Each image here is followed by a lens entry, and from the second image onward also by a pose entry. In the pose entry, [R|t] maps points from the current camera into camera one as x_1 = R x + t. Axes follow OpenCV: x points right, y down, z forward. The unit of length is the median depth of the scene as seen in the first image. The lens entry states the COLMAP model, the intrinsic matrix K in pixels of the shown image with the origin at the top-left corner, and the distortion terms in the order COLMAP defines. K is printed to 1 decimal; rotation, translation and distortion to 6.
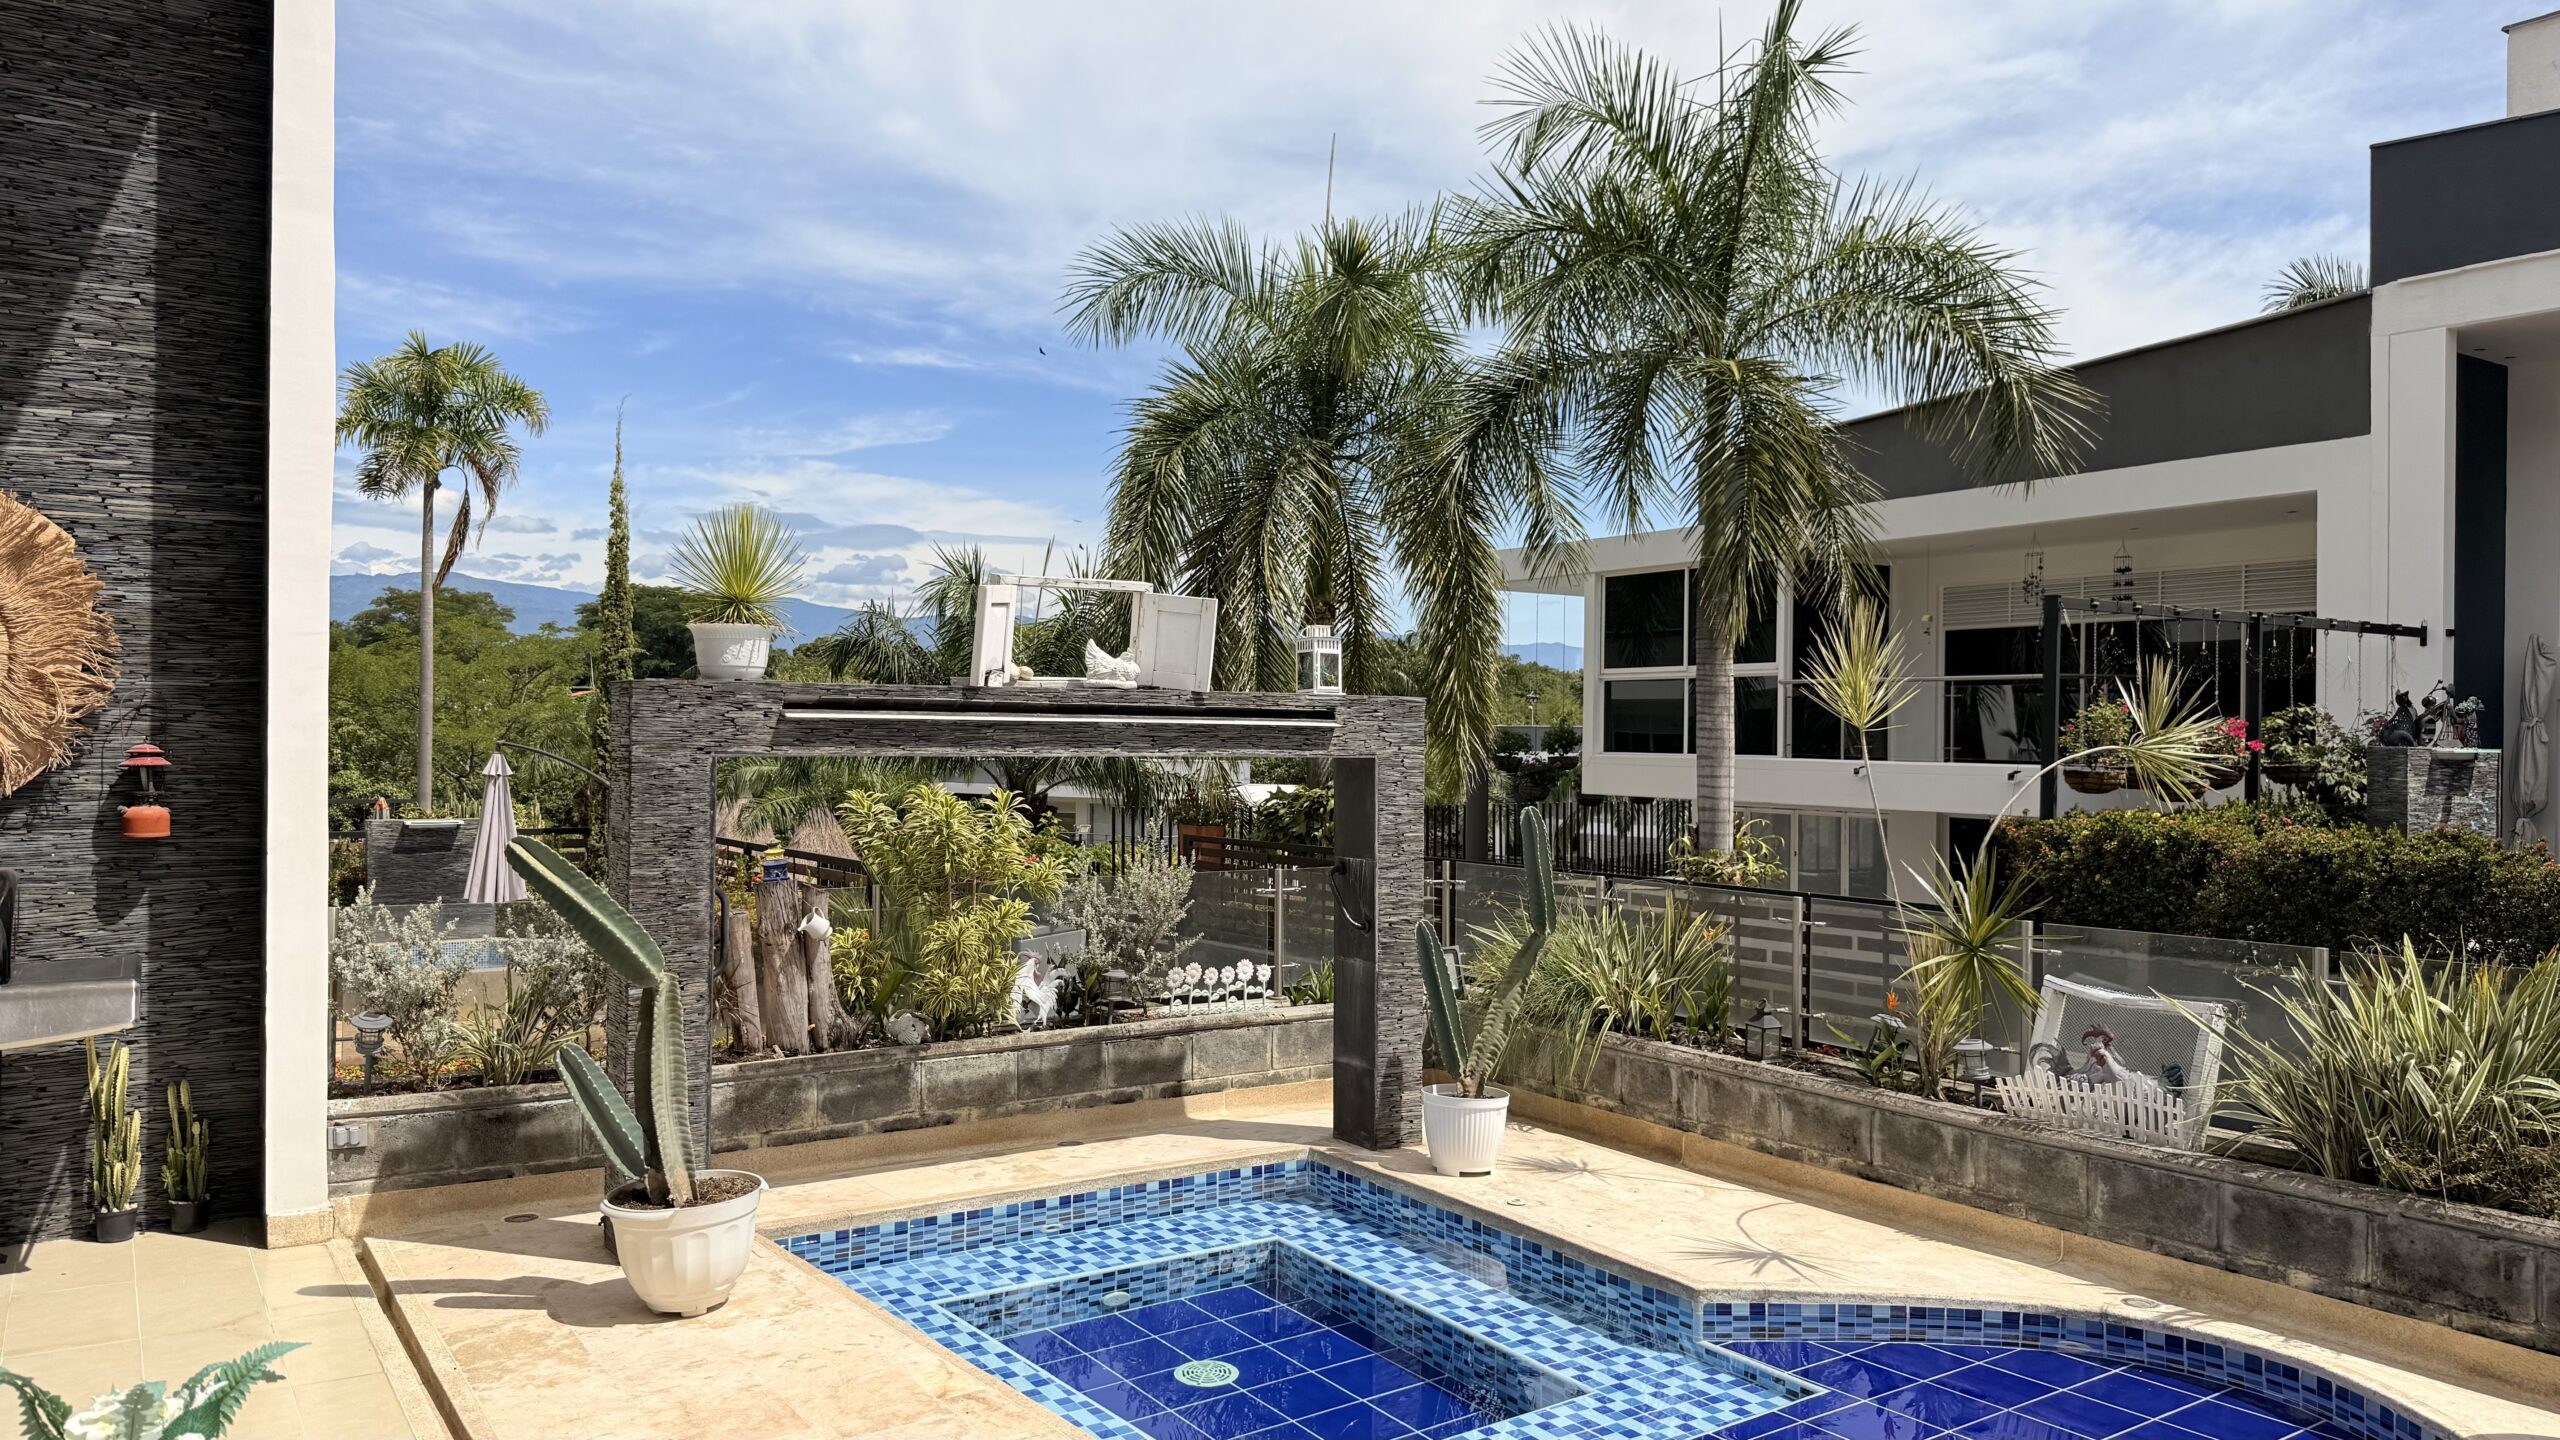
lens RADIAL K [[1792.7, 0, 1272.0], [0, 1792.7, 739.2], [0, 0, 1]] dist [0.087933, -0.127187]
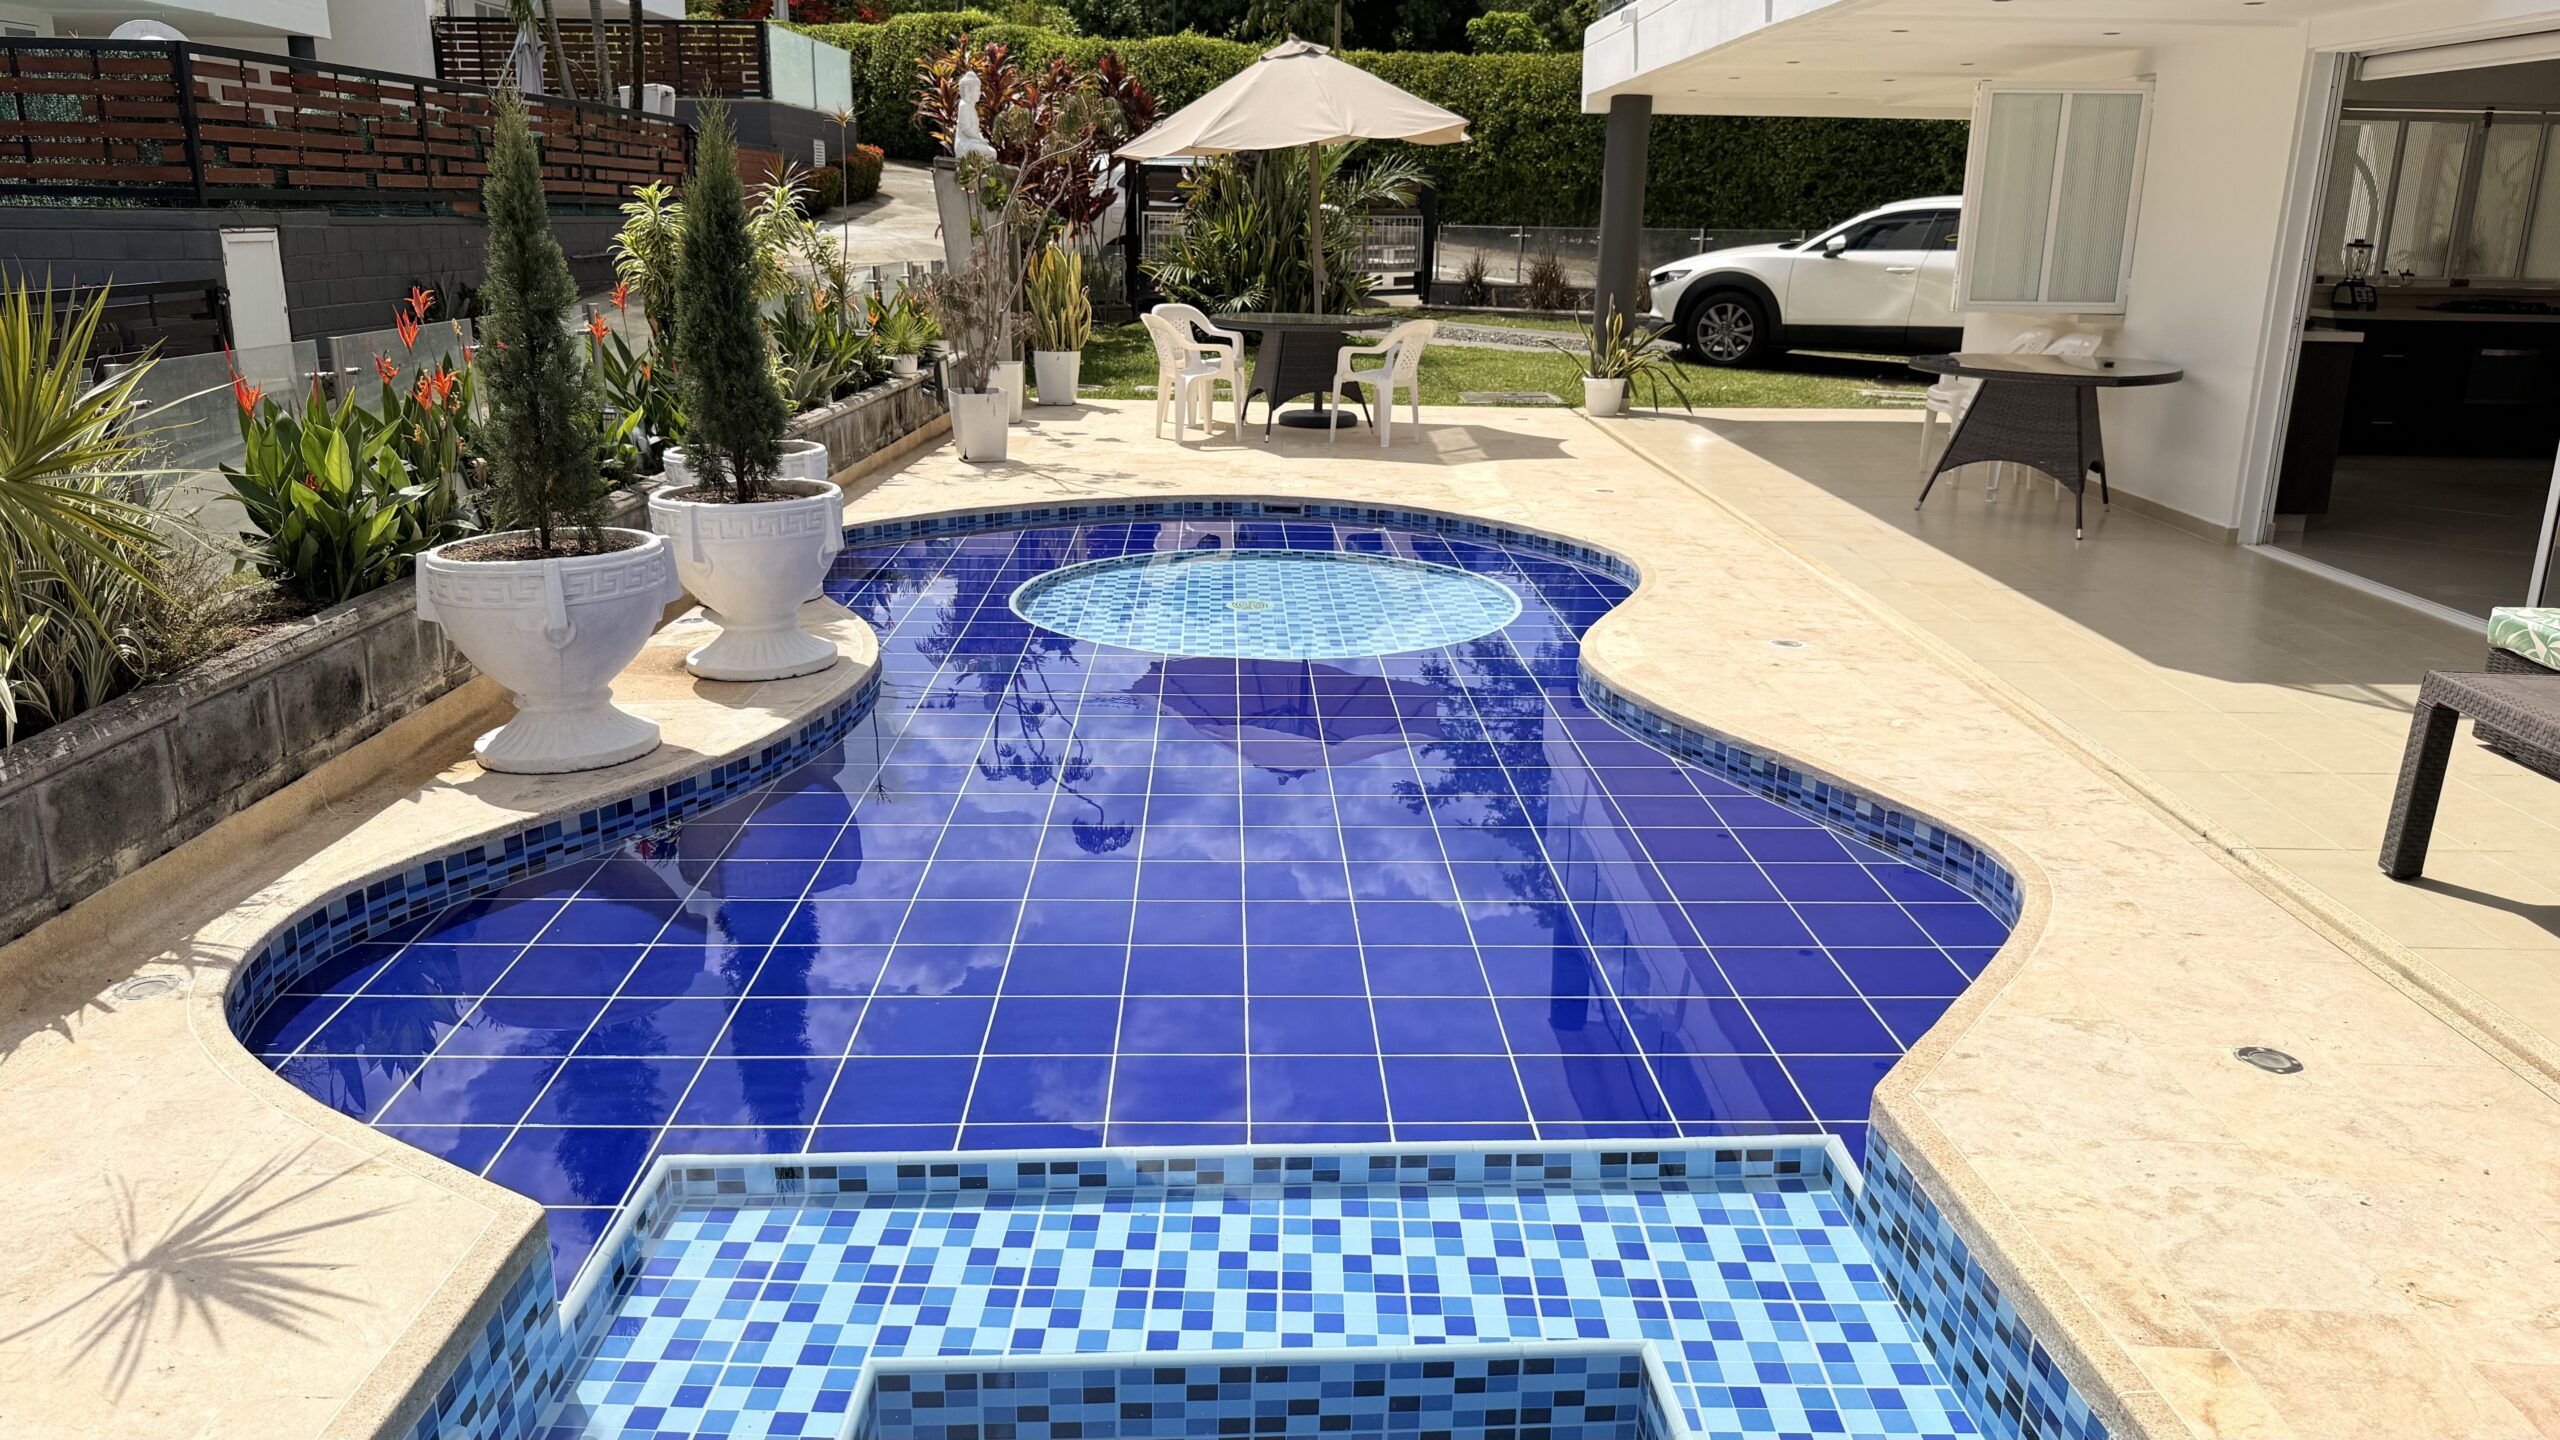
lens RADIAL K [[1792.7, 0, 1280.4], [0, 1792.7, 728.8], [0, 0, 1]] dist [0.087933, -0.127187]
pose [[-0.839067, -0.170175, 0.516728, -0.122405], [-0.021007, 0.959244, 0.281797, 0.032285], [-0.543623, 0.225591, -0.808444, 1.048946]]
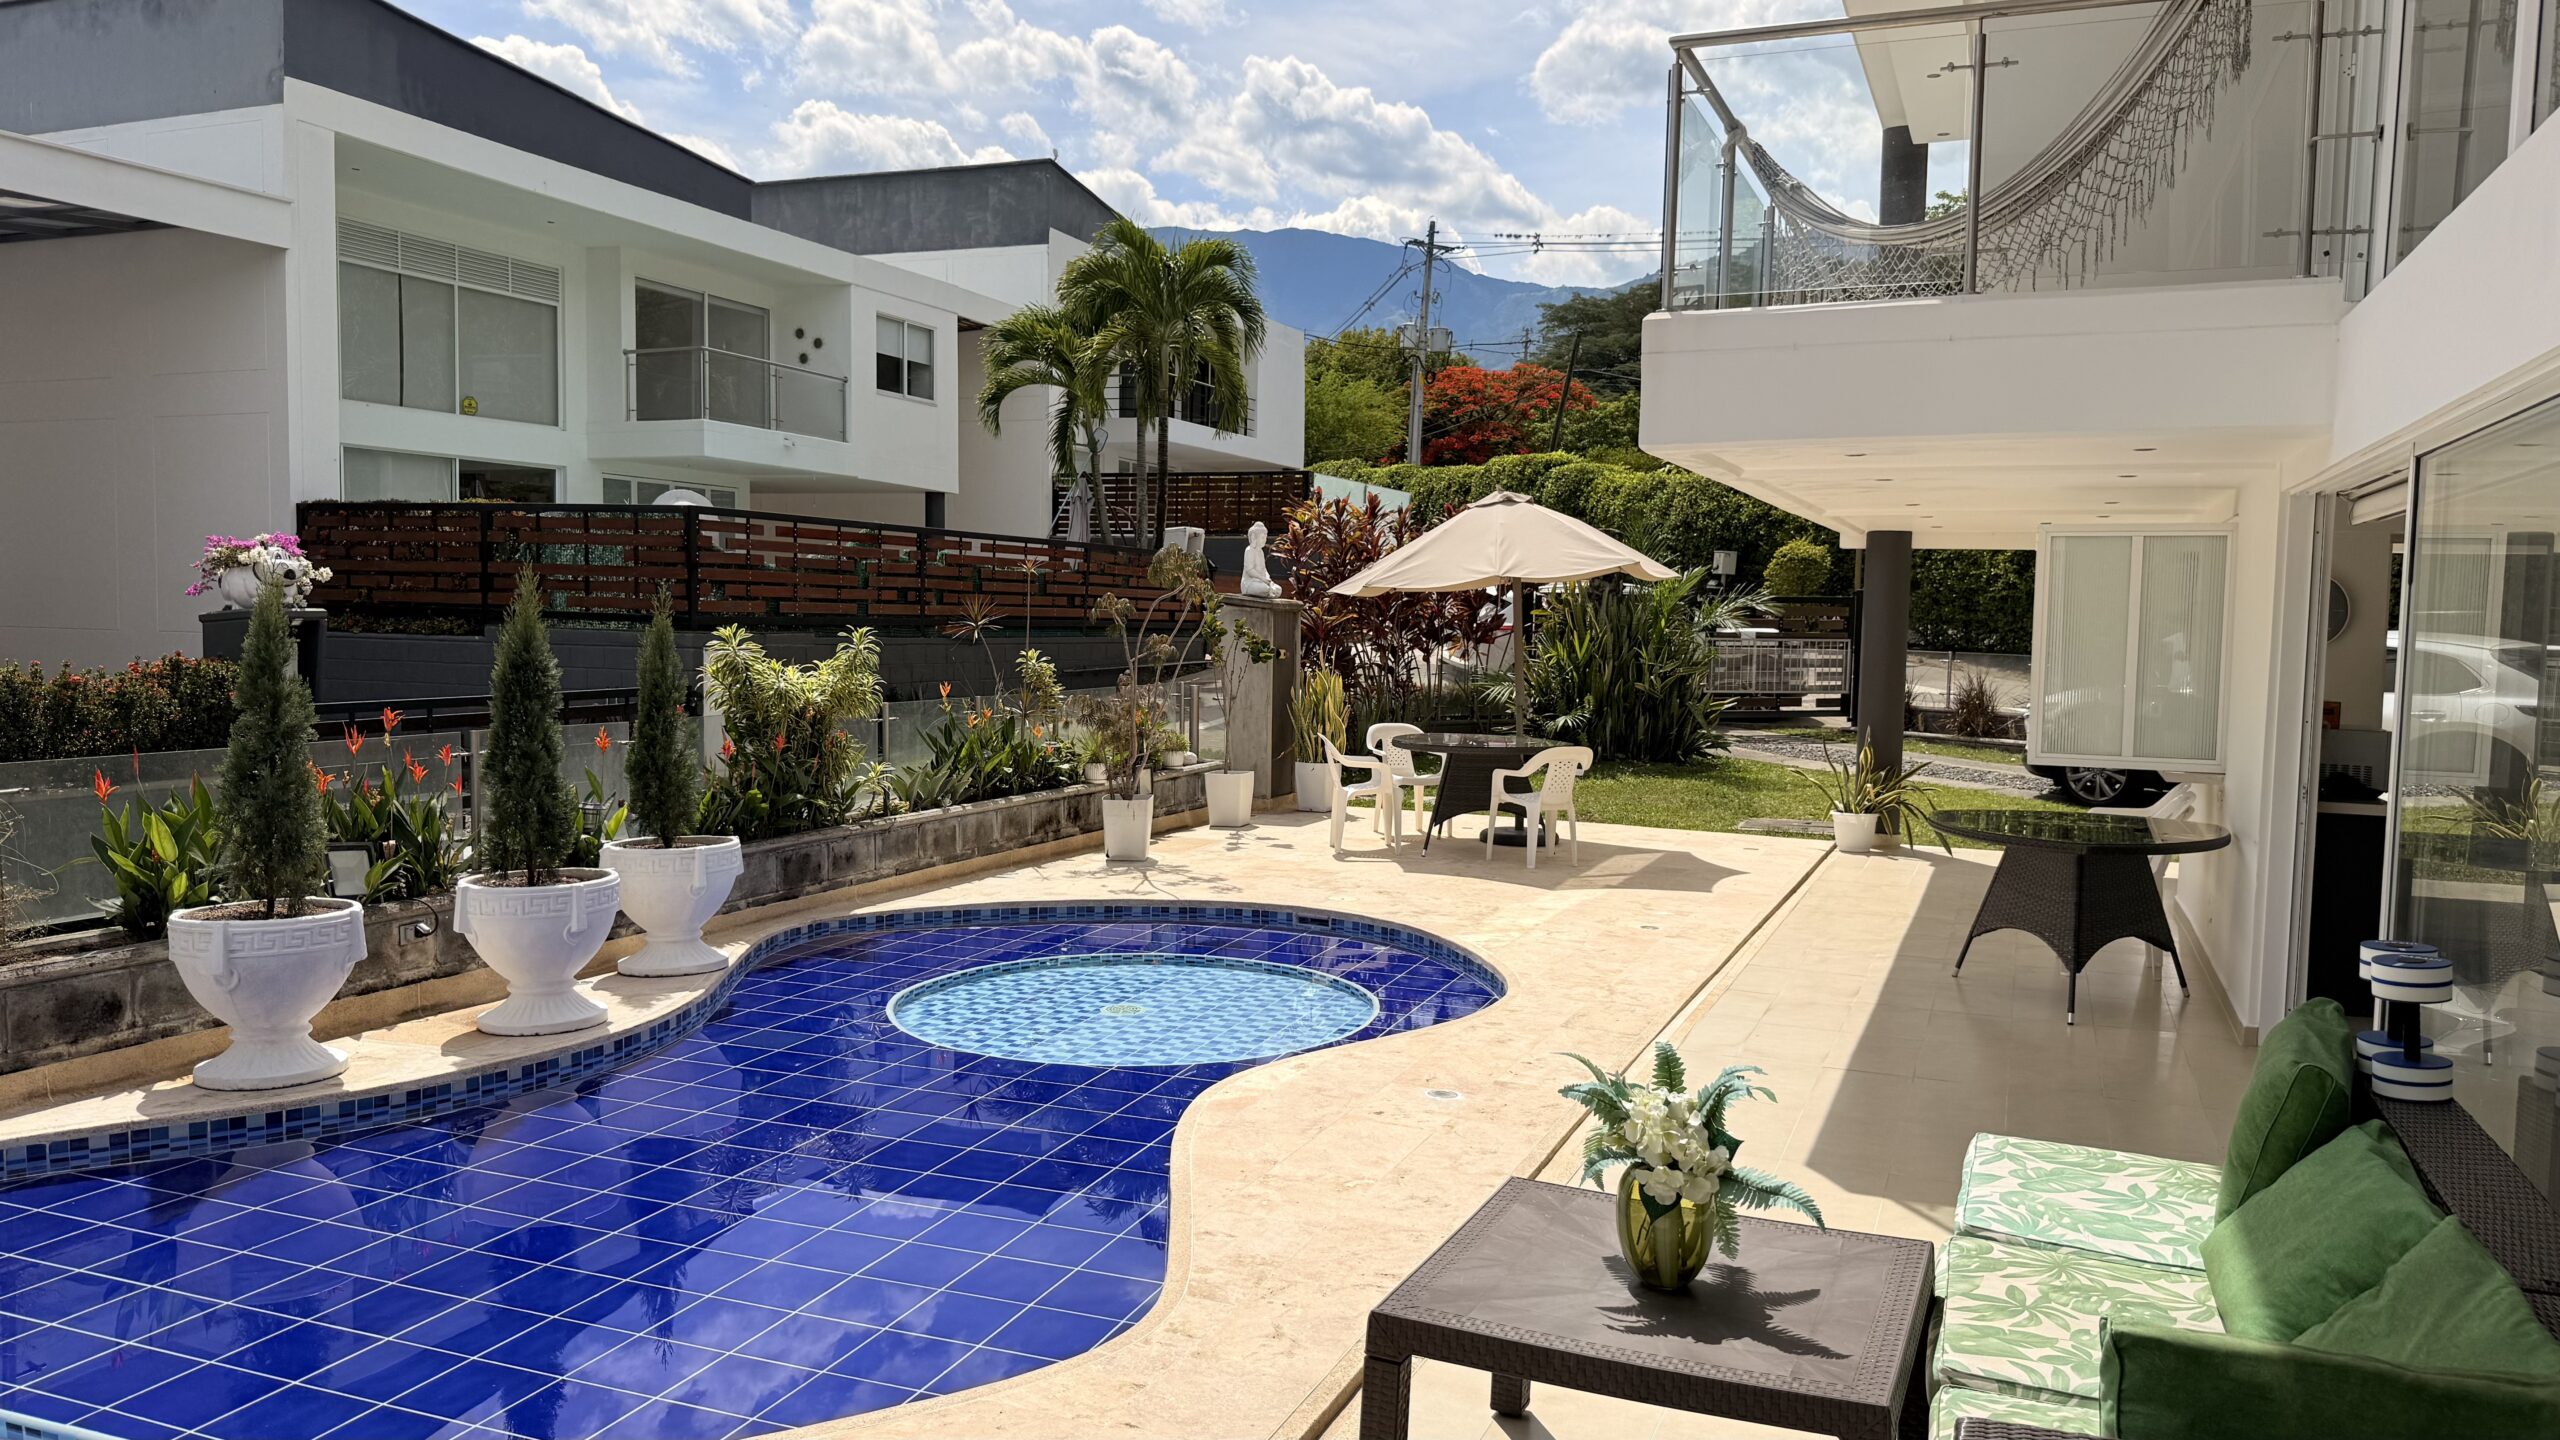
lens RADIAL K [[1792.7, 0, 1283.3], [0, 1792.7, 731.6], [0, 0, 1]] dist [0.087933, -0.127187]
pose [[-0.568297, -0.076708, 0.819240, -0.549263], [-0.023750, 0.996759, 0.076855, -0.002386], [-0.822480, 0.024220, -0.568277, 0.713827]]
